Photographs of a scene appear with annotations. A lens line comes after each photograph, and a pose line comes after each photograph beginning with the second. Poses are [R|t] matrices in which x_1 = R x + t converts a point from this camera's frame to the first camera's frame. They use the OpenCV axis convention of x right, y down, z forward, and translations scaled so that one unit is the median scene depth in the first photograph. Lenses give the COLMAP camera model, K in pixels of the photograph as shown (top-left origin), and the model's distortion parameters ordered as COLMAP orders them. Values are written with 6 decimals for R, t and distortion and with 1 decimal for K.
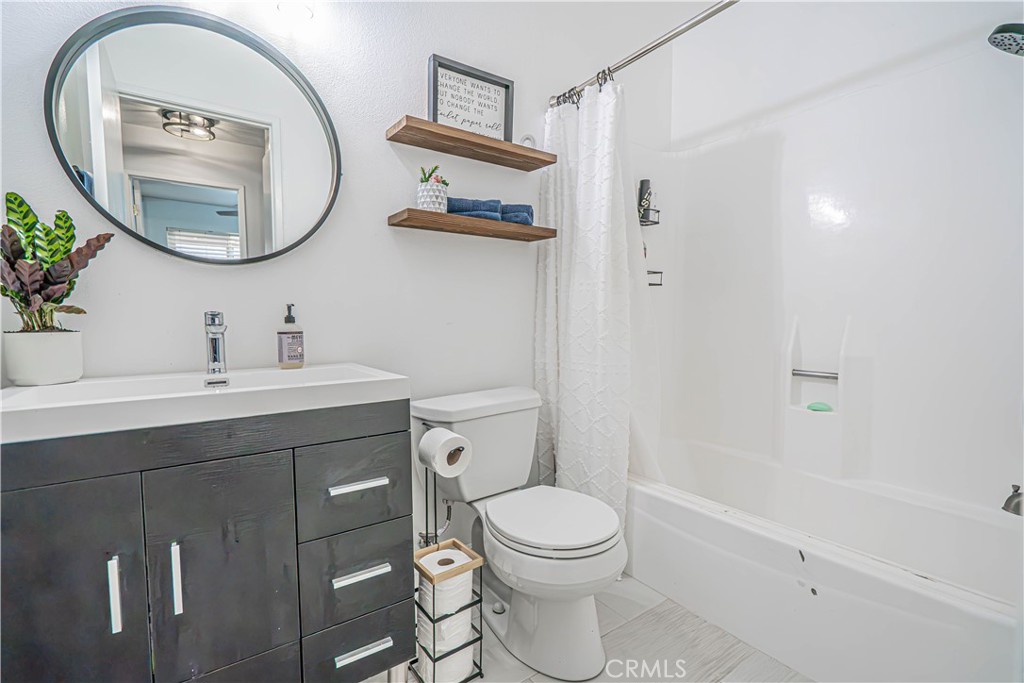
lens RADIAL K [[460.3, 0, 513.5], [0, 460.3, 345.3], [0, 0, 1]] dist [-0.007868, 0.002020]
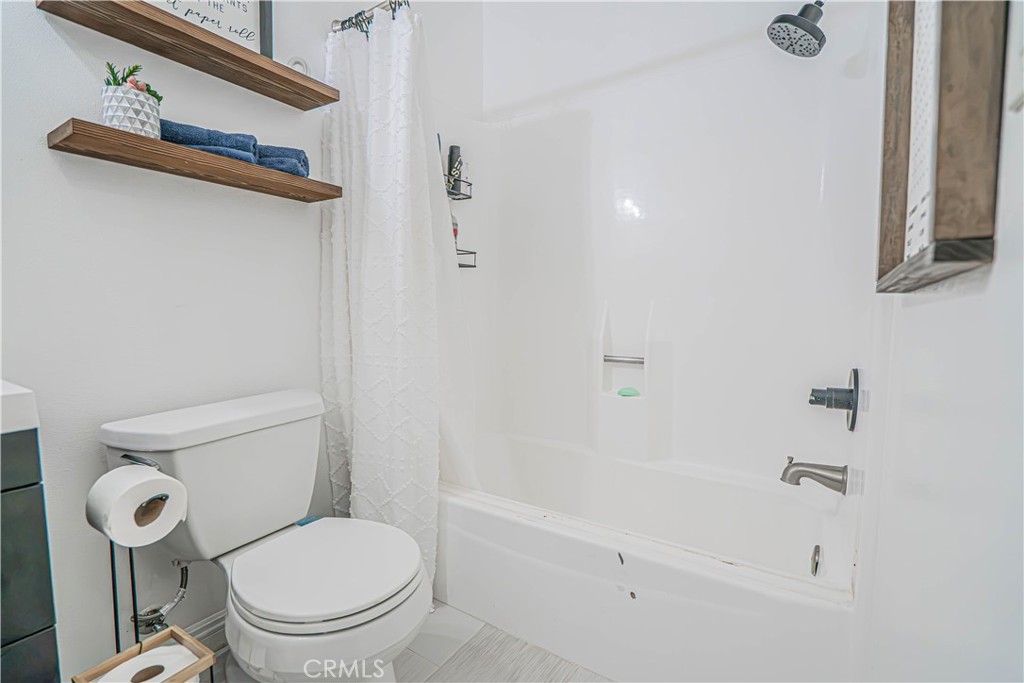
lens RADIAL K [[460.3, 0, 512.8], [0, 460.3, 340.8], [0, 0, 1]] dist [-0.007868, 0.002020]
pose [[0.933158, -0.021491, 0.358824, 0.082641], [0.018958, 0.999764, 0.010576, 0.008120], [-0.358966, -0.003067, 0.933345, 0.170796]]
